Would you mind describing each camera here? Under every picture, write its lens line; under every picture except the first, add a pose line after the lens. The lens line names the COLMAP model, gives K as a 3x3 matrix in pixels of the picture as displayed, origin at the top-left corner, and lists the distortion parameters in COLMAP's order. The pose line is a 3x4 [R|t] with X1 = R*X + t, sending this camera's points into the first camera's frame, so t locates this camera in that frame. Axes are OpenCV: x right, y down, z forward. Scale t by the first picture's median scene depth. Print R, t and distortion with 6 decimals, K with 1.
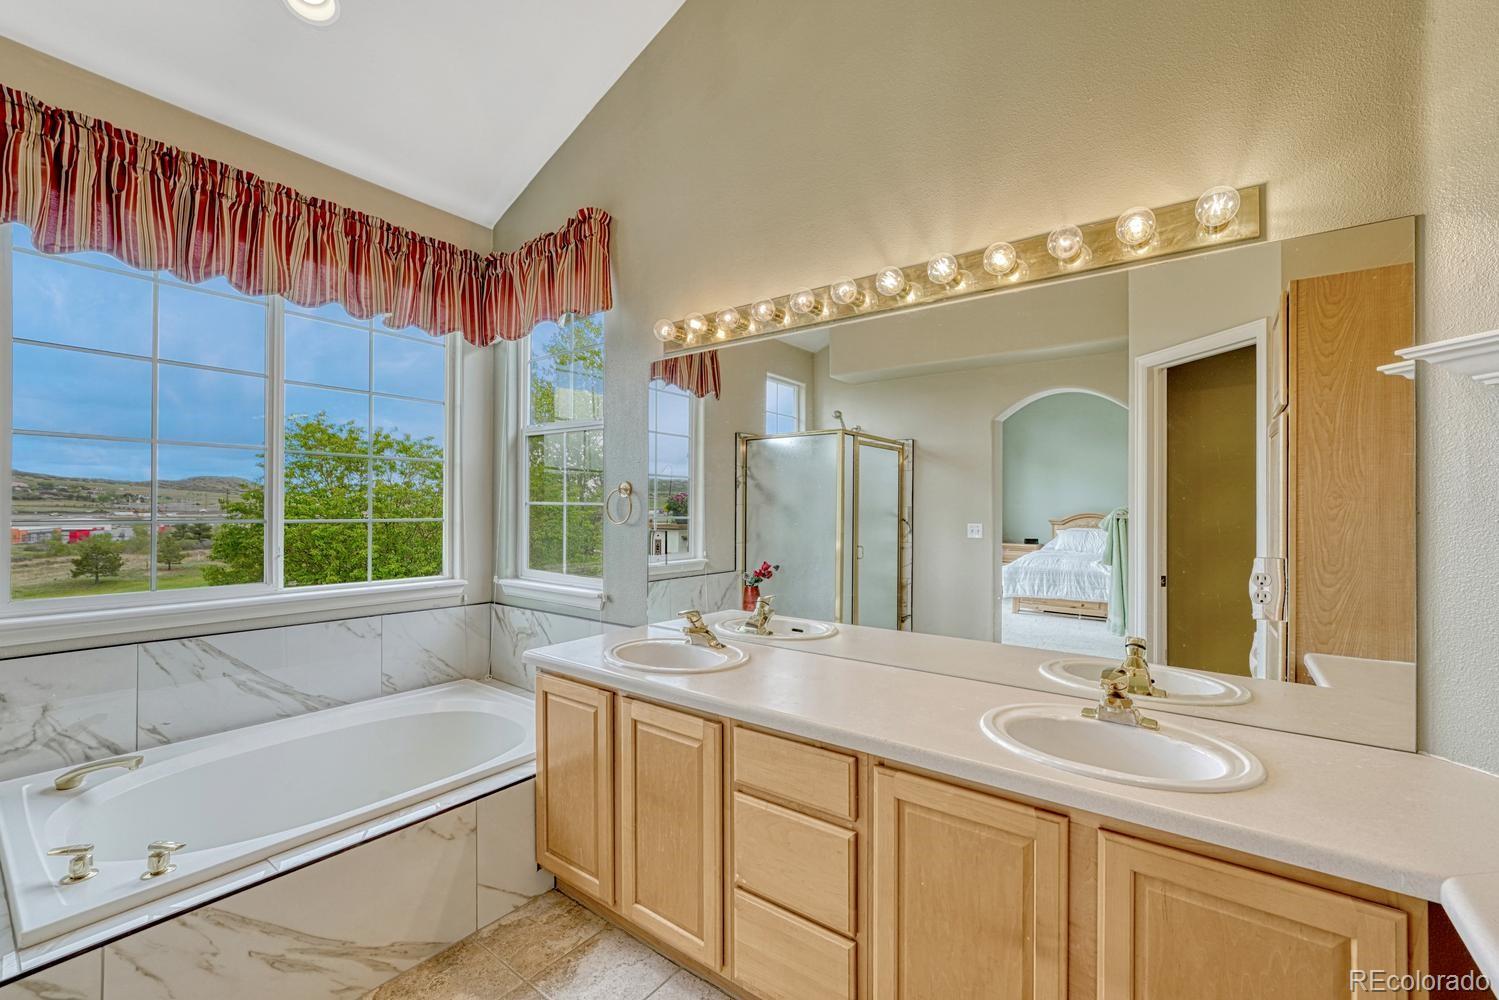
lens RADIAL K [[615.9, 0, 744.7], [0, 615.9, 506.4], [0, 0, 1]] dist [-0.001336, 0.000105]
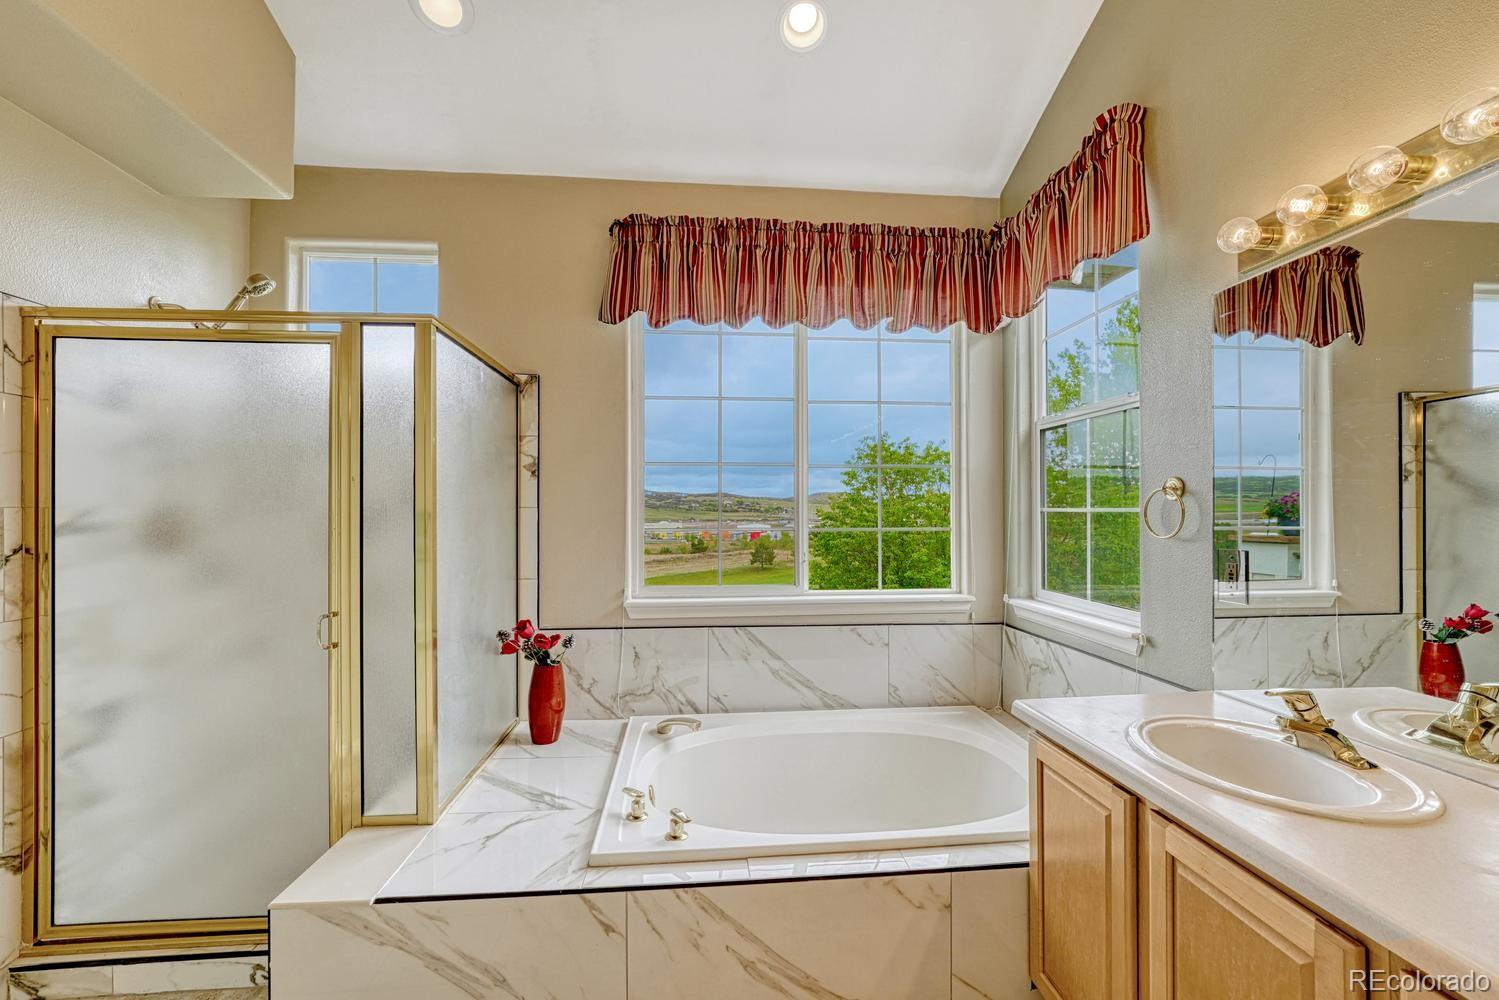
lens RADIAL K [[618.9, 0, 751.5], [0, 618.9, 515.3], [0, 0, 1]] dist [-0.014075, 0.000991]
pose [[0.673915, -0.006908, -0.738777, -0.003714], [0.009090, 0.999958, -0.001058, -0.000250], [0.738753, -0.006002, 0.673949, 0.186268]]
